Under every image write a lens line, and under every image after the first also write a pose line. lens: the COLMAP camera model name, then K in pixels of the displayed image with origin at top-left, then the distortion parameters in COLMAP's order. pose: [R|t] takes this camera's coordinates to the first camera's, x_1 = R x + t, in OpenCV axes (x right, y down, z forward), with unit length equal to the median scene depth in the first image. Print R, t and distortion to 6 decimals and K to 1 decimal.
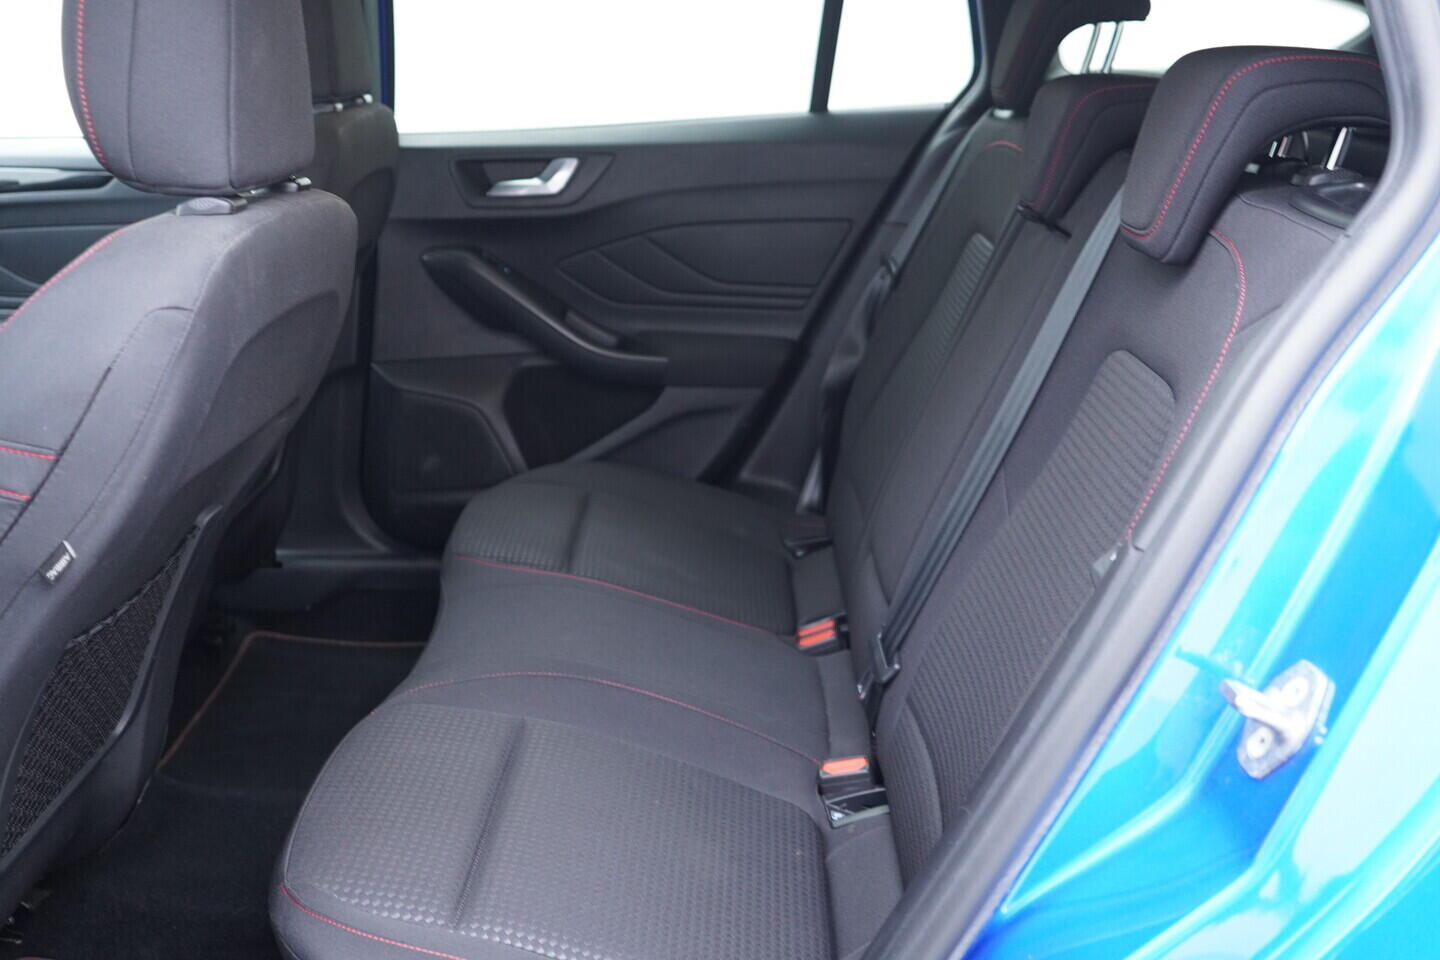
lens RADIAL K [[1493.7, 0, 720.0], [0, 1493.7, 480.0], [0, 0, 1]] dist [-0.006405, 0.018734]
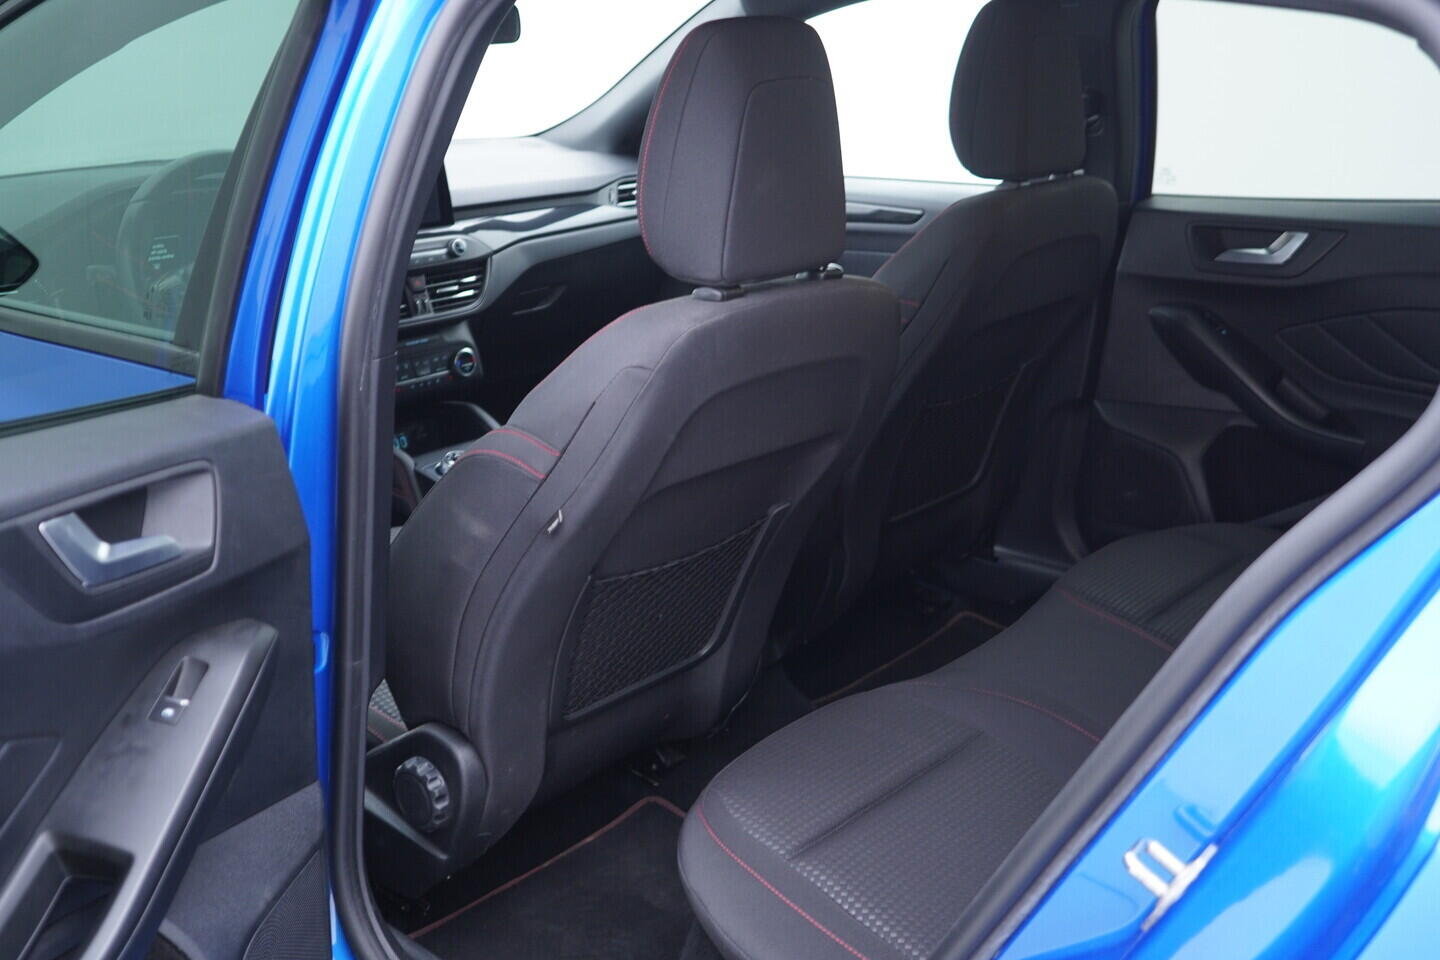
lens RADIAL K [[1493.7, 0, 720.0], [0, 1493.7, 480.0], [0, 0, 1]] dist [-0.006405, 0.018734]
pose [[0.756002, 0.185184, -0.627828, 0.270428], [-0.176458, 0.981295, 0.076960, -0.057612], [0.630336, 0.052603, 0.774538, -0.030002]]
